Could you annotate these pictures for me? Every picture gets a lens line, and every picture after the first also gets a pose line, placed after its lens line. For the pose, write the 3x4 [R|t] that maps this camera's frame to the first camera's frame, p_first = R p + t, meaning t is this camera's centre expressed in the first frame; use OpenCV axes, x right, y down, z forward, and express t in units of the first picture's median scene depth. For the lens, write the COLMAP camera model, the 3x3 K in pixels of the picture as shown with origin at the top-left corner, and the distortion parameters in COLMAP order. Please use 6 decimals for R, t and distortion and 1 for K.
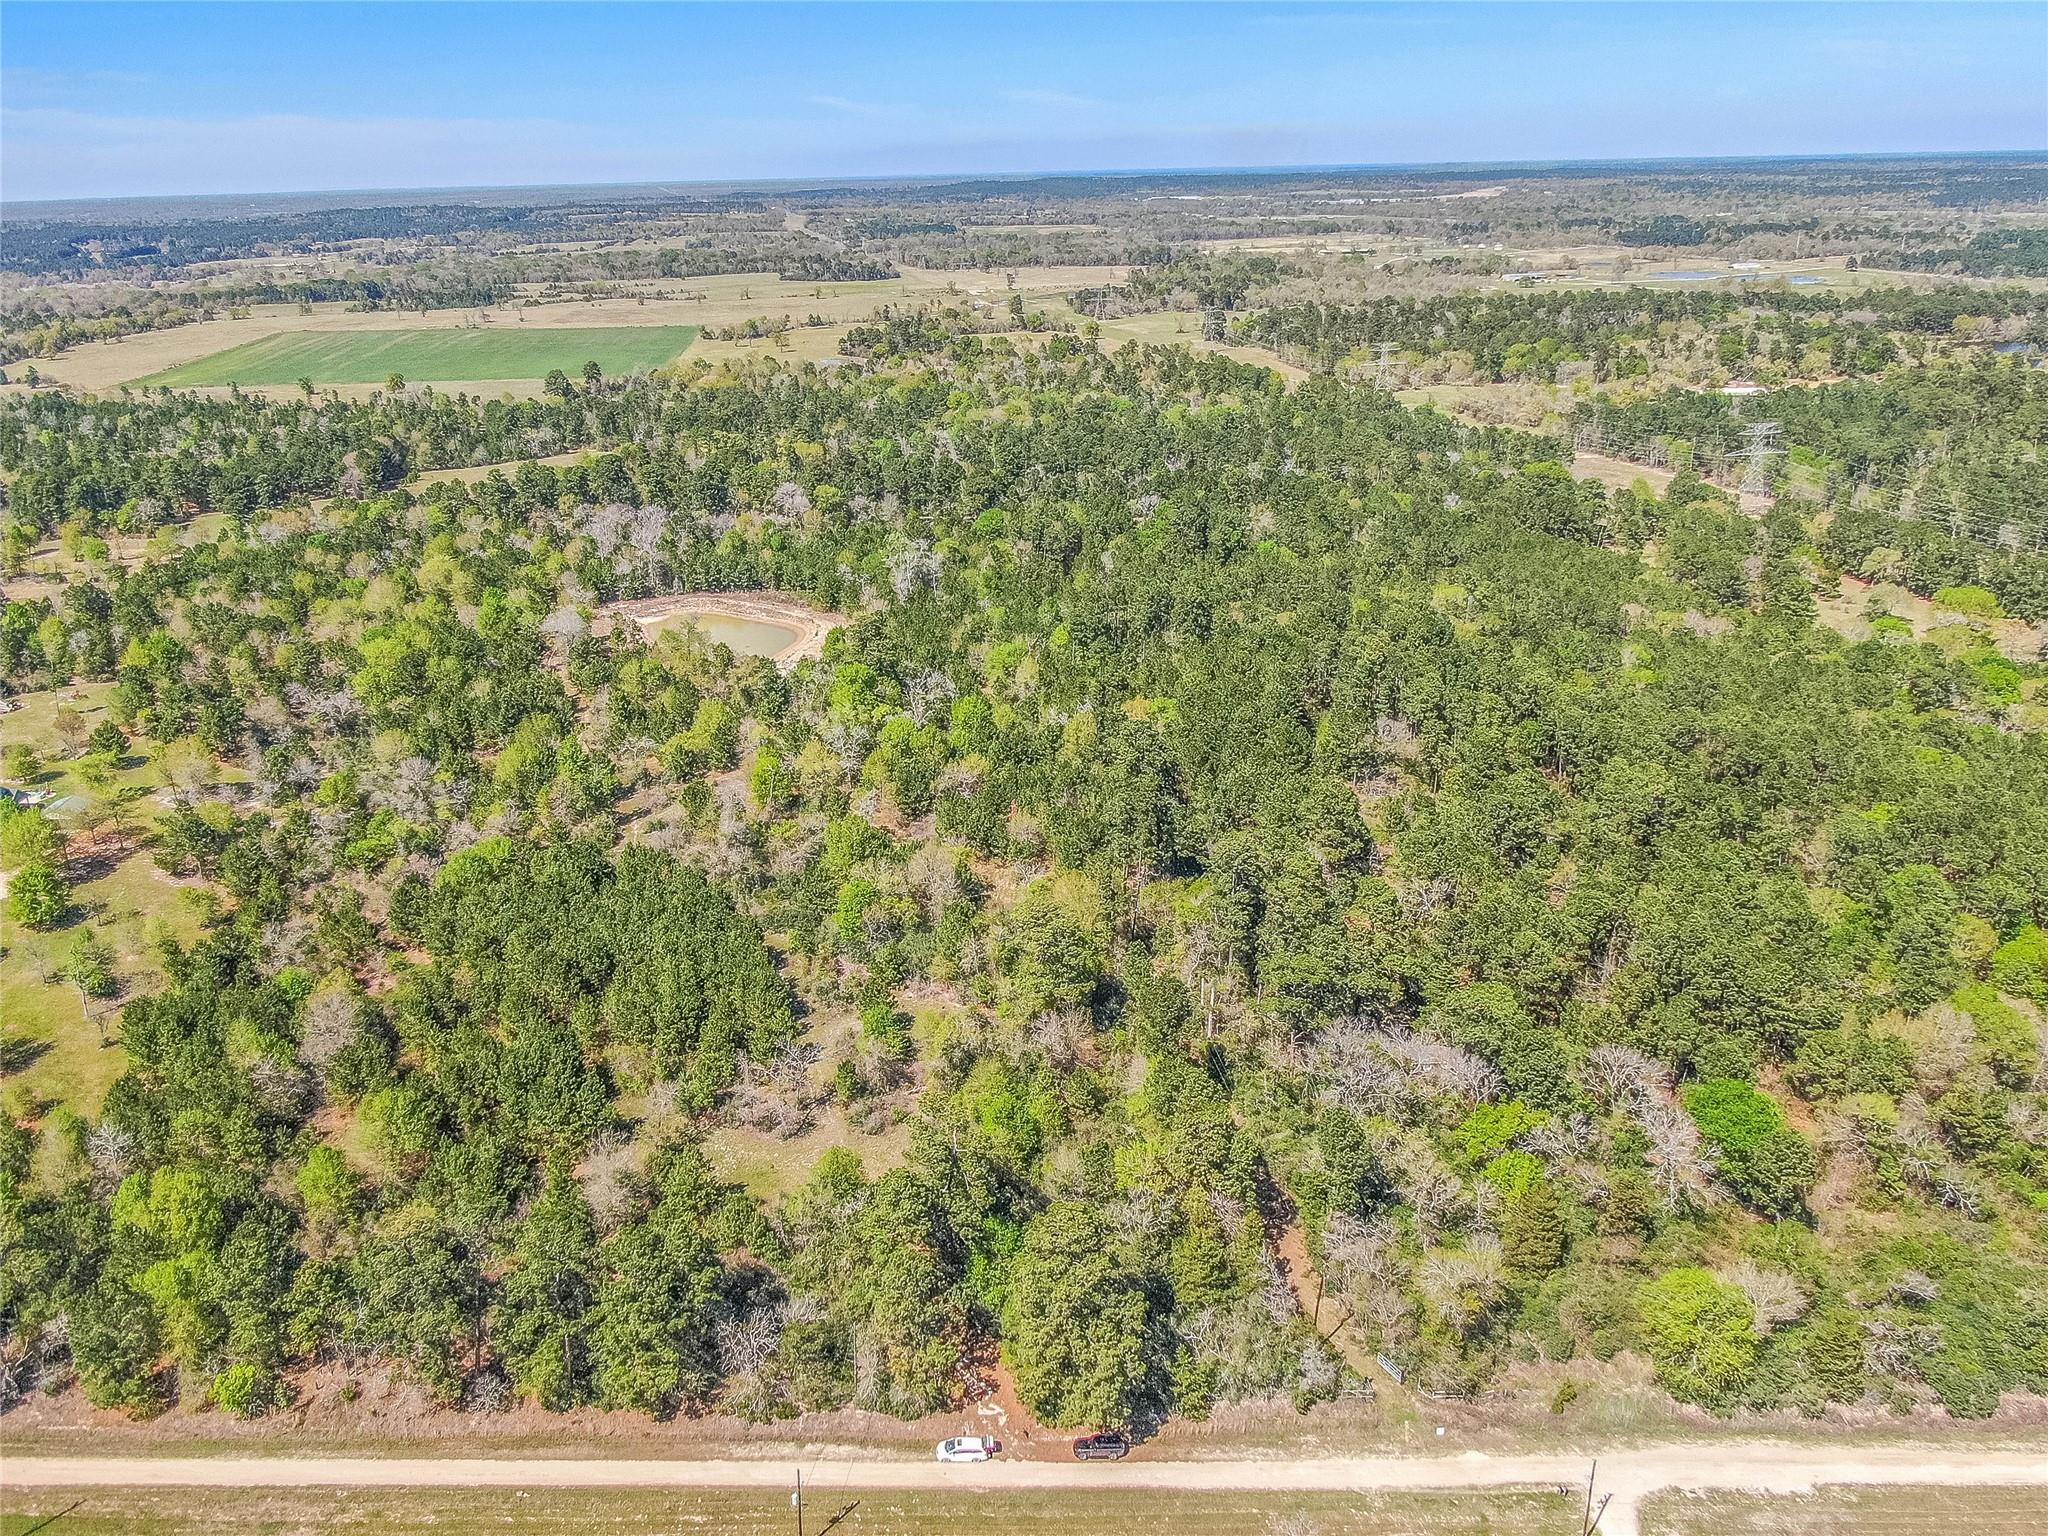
lens RADIAL K [[1668.7, 0, 1024.0], [0, 1668.7, 768.0], [0, 0, 1]] dist [-0.001451, -0.003516]
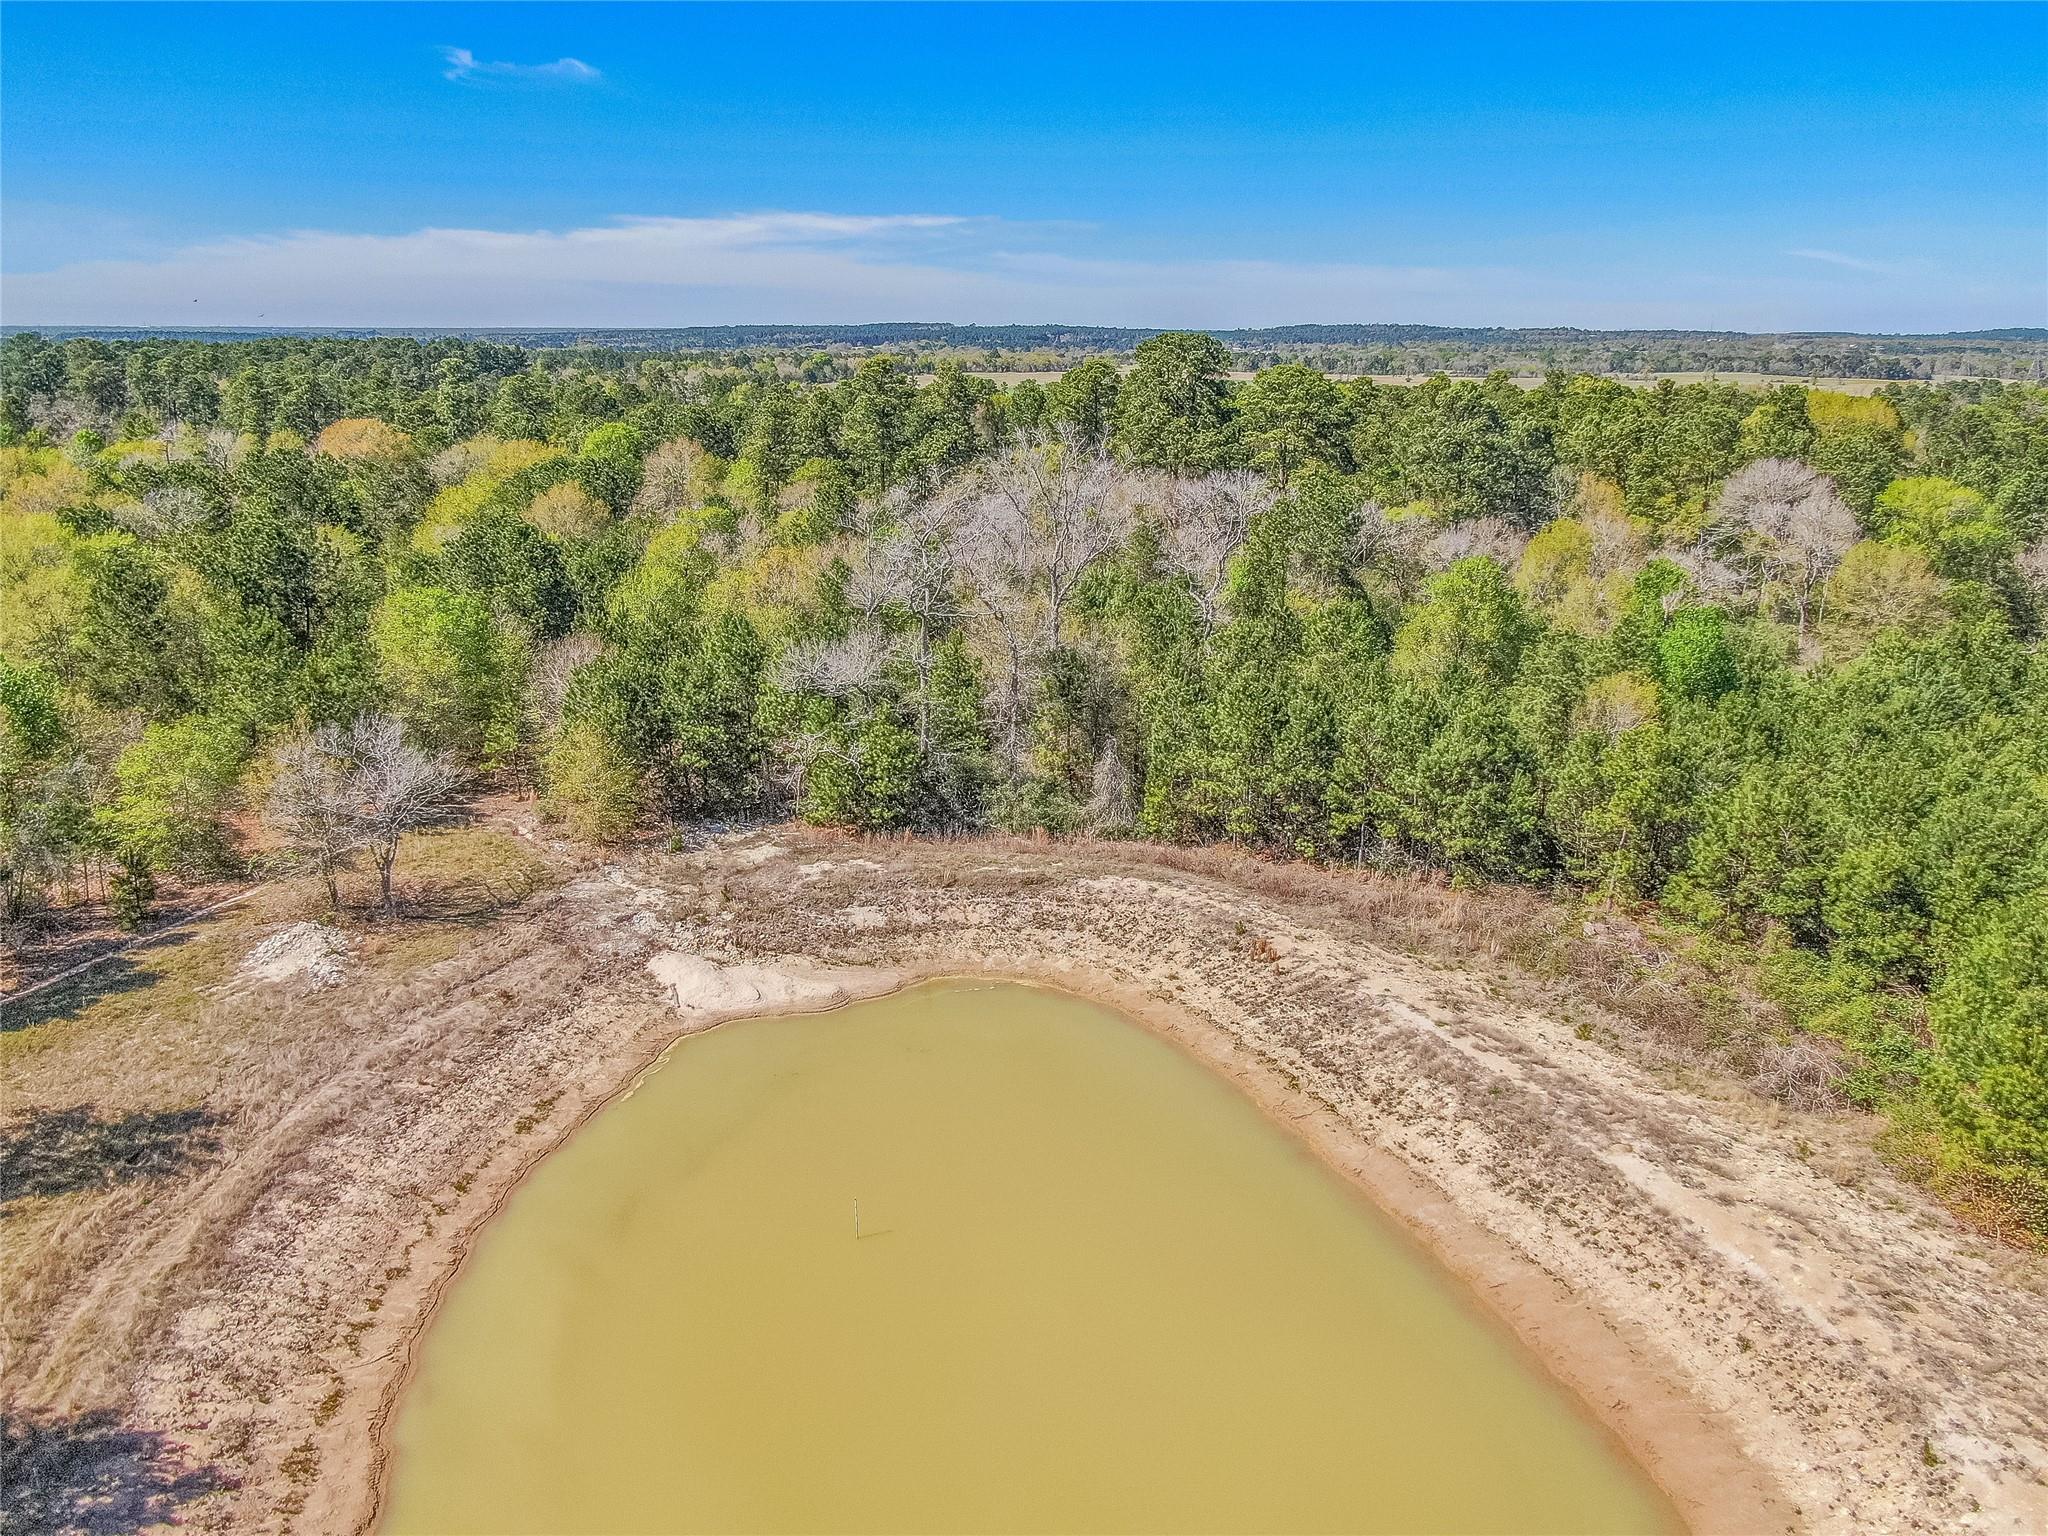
lens RADIAL K [[1668.7, 0, 1024.0], [0, 1668.7, 768.0], [0, 0, 1]] dist [-0.001451, -0.003516]
pose [[0.854172, 0.161942, -0.494130, -0.052496], [-0.200643, 0.979323, -0.025884, -0.045569], [0.479721, 0.121252, 0.869003, 0.358884]]
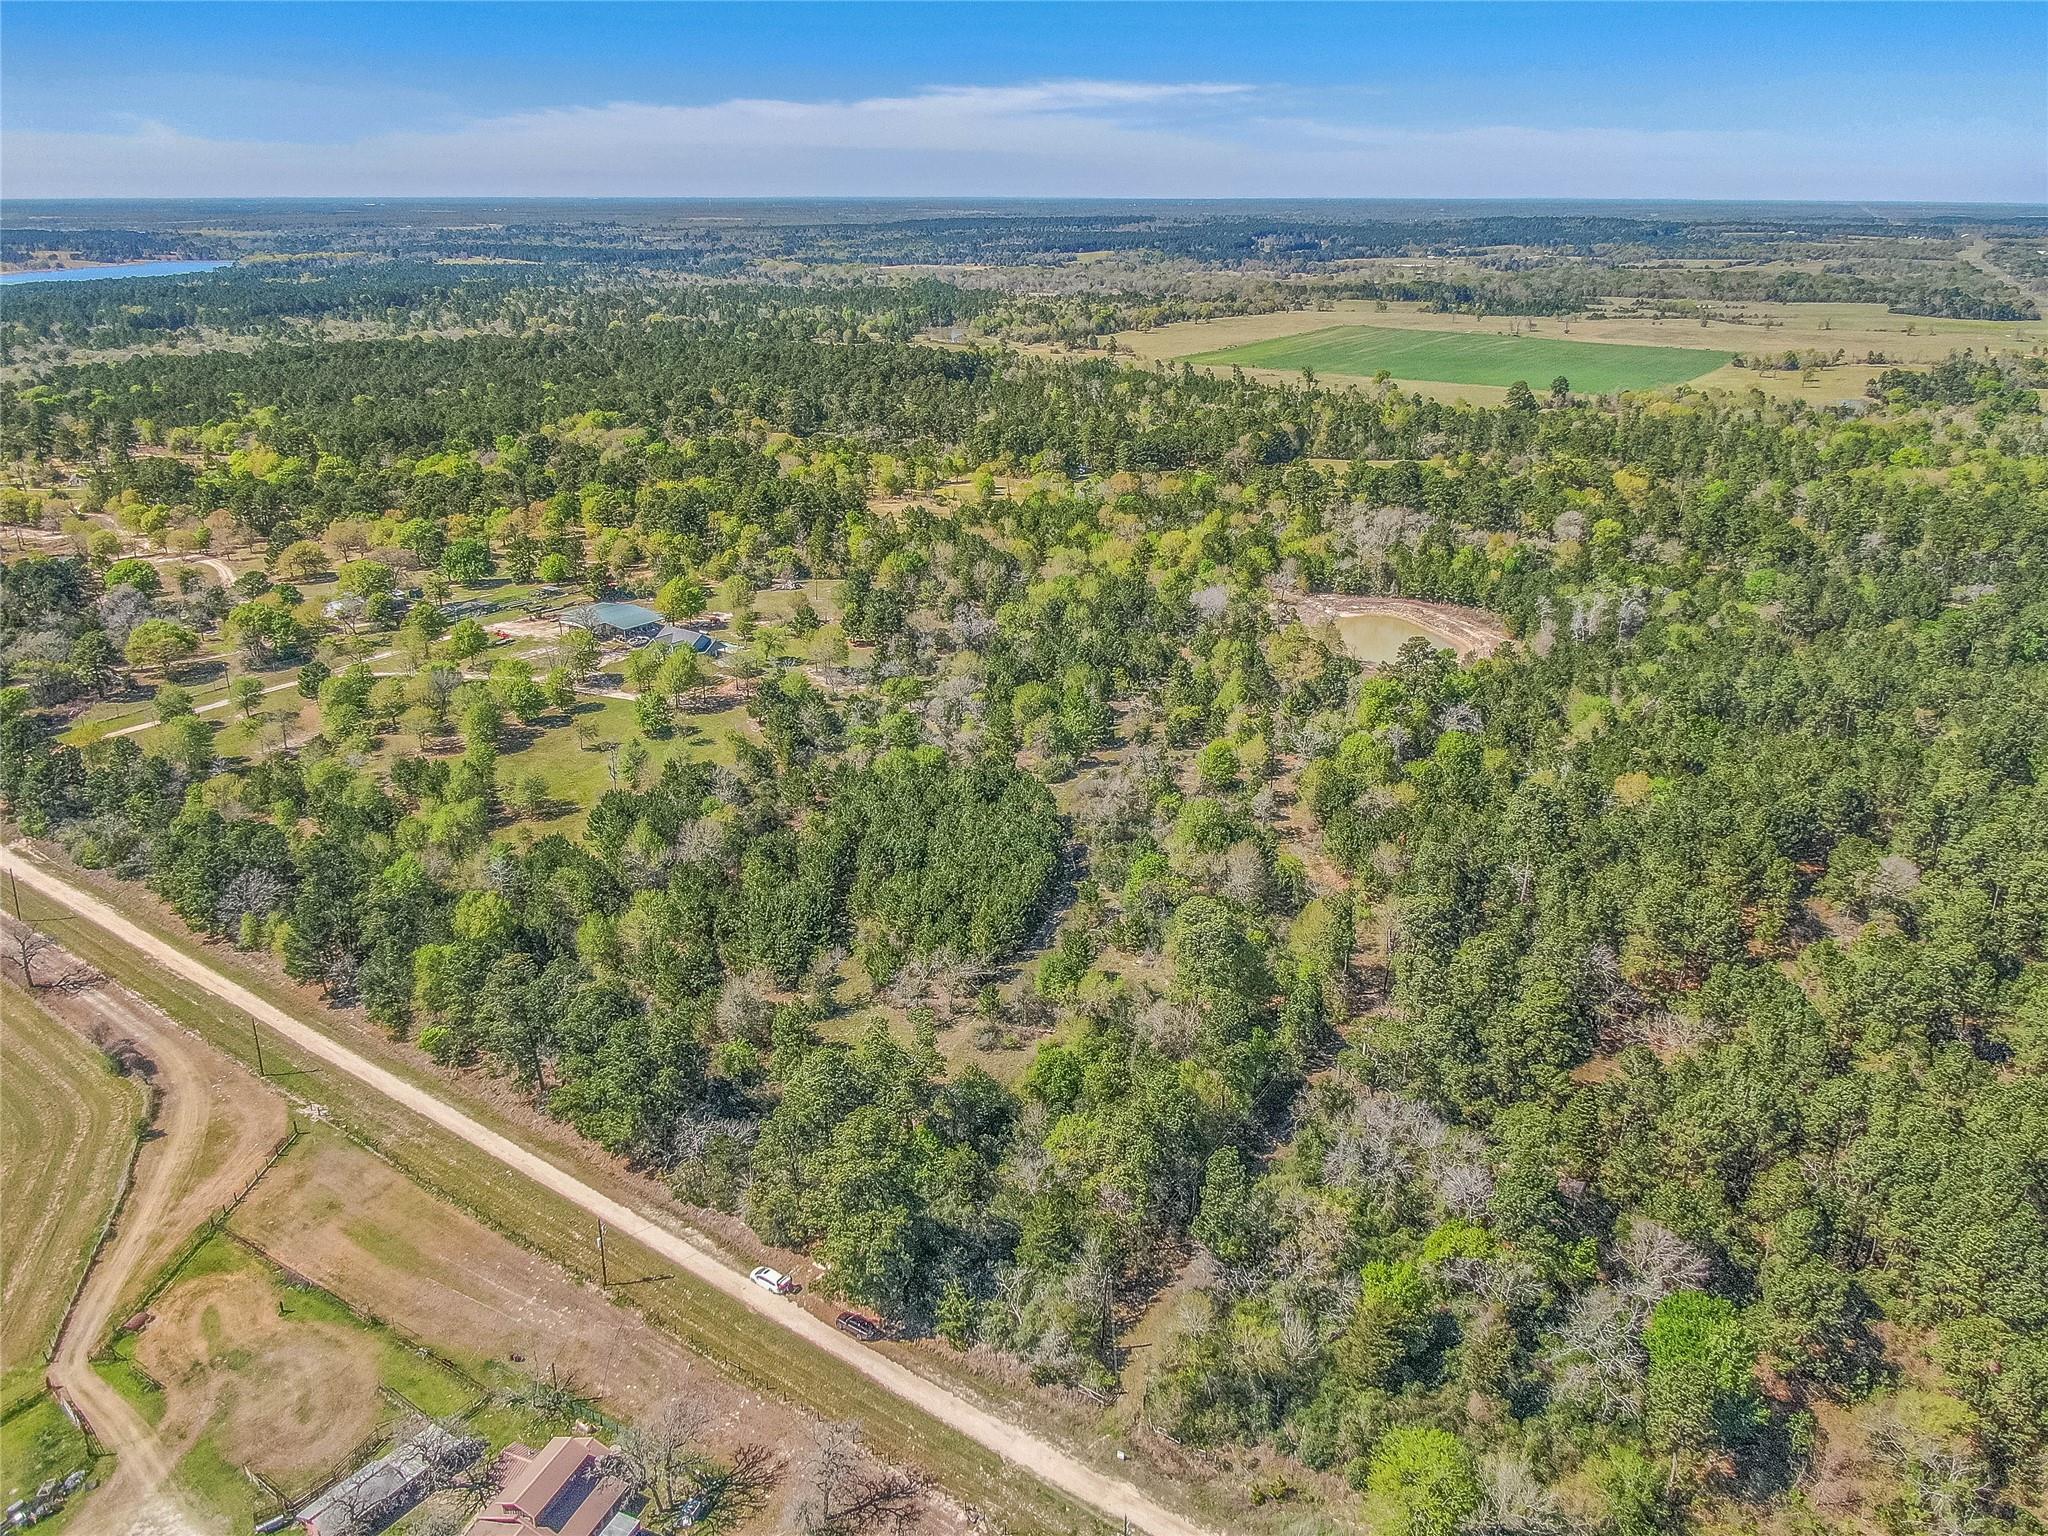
lens RADIAL K [[1668.7, 0, 1024.0], [0, 1668.7, 768.0], [0, 0, 1]] dist [-0.001451, -0.003516]
pose [[0.794964, 0.225502, -0.563189, 0.093219], [-0.228865, 0.971230, 0.065830, -0.007812], [0.561831, 0.076561, 0.823702, 0.014872]]
